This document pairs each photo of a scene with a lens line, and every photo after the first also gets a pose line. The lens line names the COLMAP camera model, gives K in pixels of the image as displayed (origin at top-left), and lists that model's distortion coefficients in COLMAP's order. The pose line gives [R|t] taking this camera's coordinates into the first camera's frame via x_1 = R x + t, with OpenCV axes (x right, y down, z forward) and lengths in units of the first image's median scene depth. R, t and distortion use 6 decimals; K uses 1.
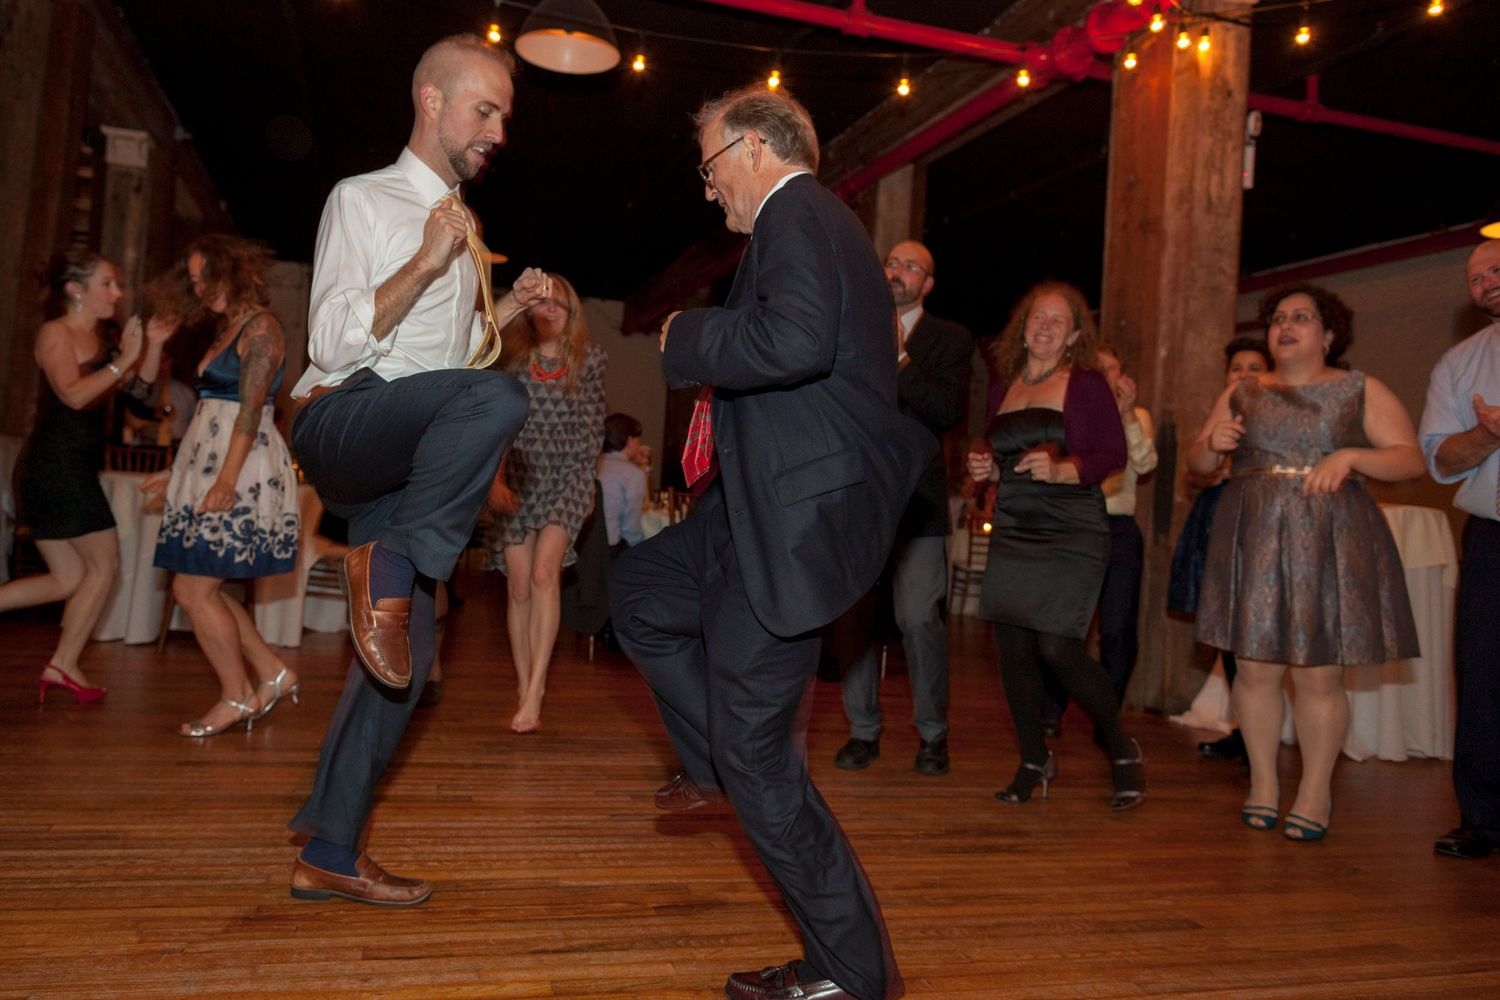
lens RADIAL K [[1102.7, 0, 677.1], [0, 1102.7, 495.1], [0, 0, 1]] dist [-0.003021, 0.001702]
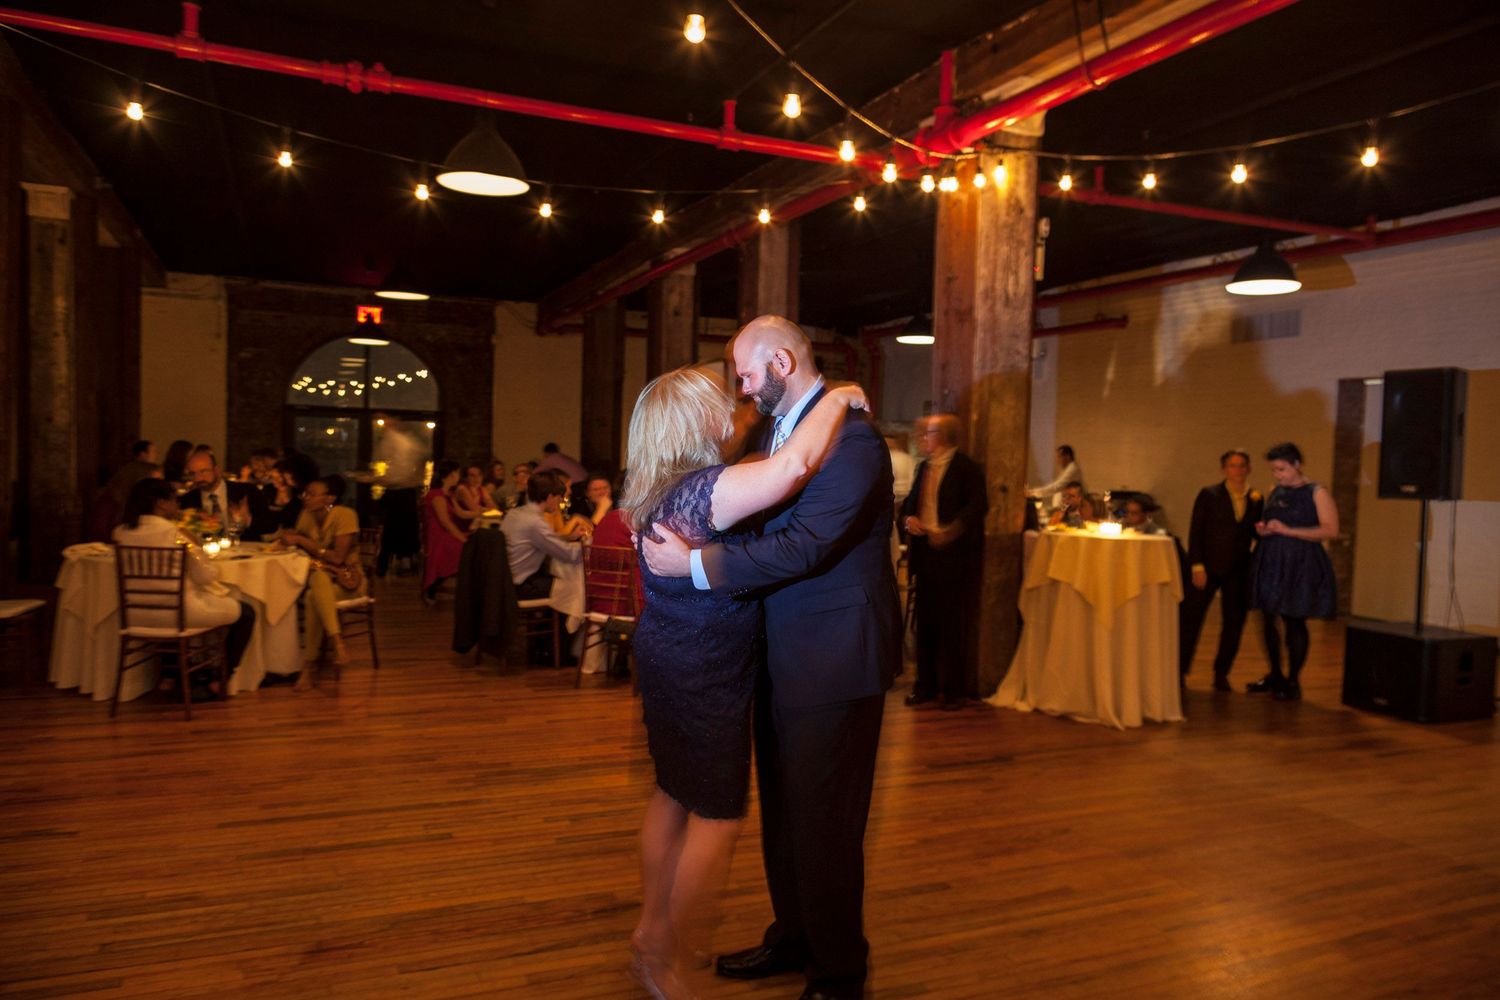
lens RADIAL K [[1102.7, 0, 755.7], [0, 1102.7, 503.7], [0, 0, 1]] dist [-0.003021, 0.001702]
pose [[0.989142, -0.045919, 0.139604, 0.008591], [0.033978, 0.995651, 0.086749, -0.152530], [-0.142981, -0.081064, 0.986400, -0.233561]]
